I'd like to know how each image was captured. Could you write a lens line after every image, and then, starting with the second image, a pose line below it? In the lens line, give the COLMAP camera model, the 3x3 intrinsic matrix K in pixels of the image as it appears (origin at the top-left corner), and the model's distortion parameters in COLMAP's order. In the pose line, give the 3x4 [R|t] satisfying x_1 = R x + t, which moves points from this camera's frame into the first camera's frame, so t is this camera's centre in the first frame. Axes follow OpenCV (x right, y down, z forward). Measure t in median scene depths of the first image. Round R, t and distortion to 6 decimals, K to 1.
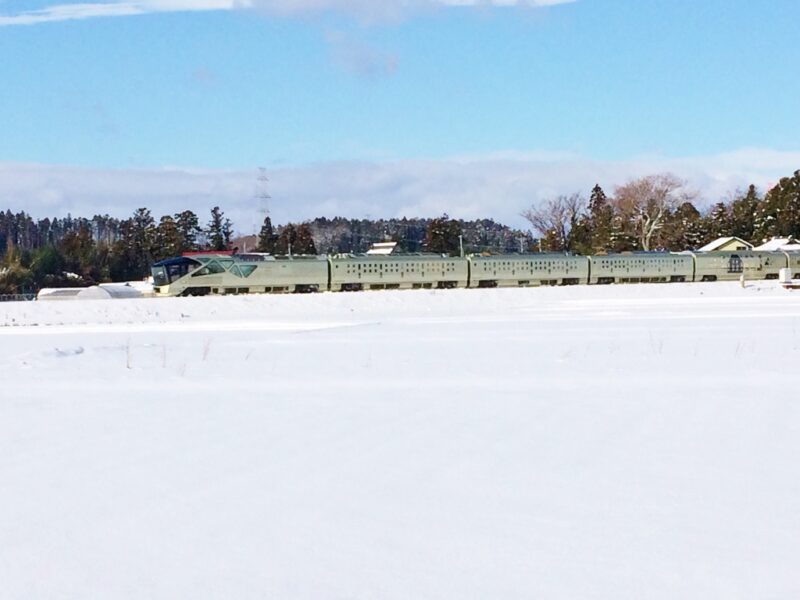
lens RADIAL K [[1905.3, 0, 400.0], [0, 1905.3, 300.0], [0, 0, 1]] dist [-0.010572, 0.978667]
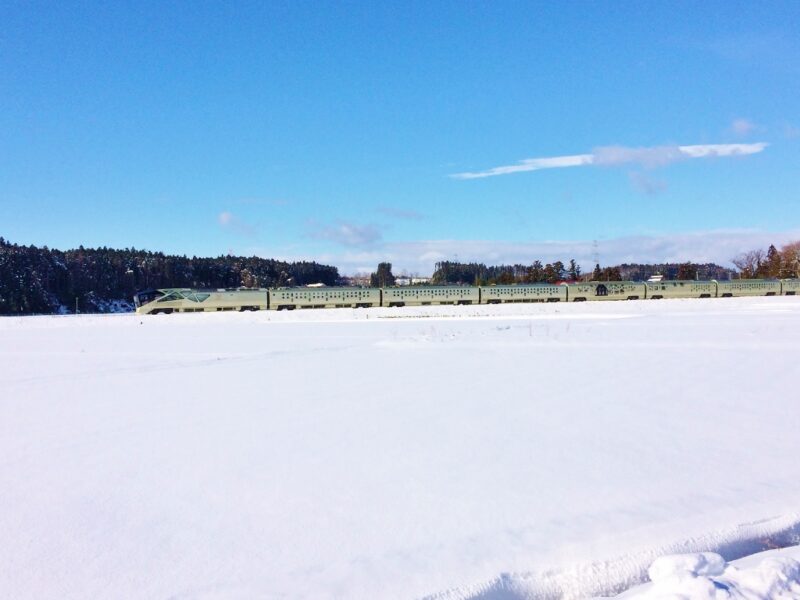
lens RADIAL K [[892.3, 0, 400.0], [0, 892.3, 300.0], [0, 0, 1]] dist [0.095559, -0.015998]
pose [[0.958763, -0.002340, -0.284196, 0.193928], [0.001108, 0.999989, -0.004495, -0.006438], [0.284203, 0.003995, 0.958756, 0.199839]]
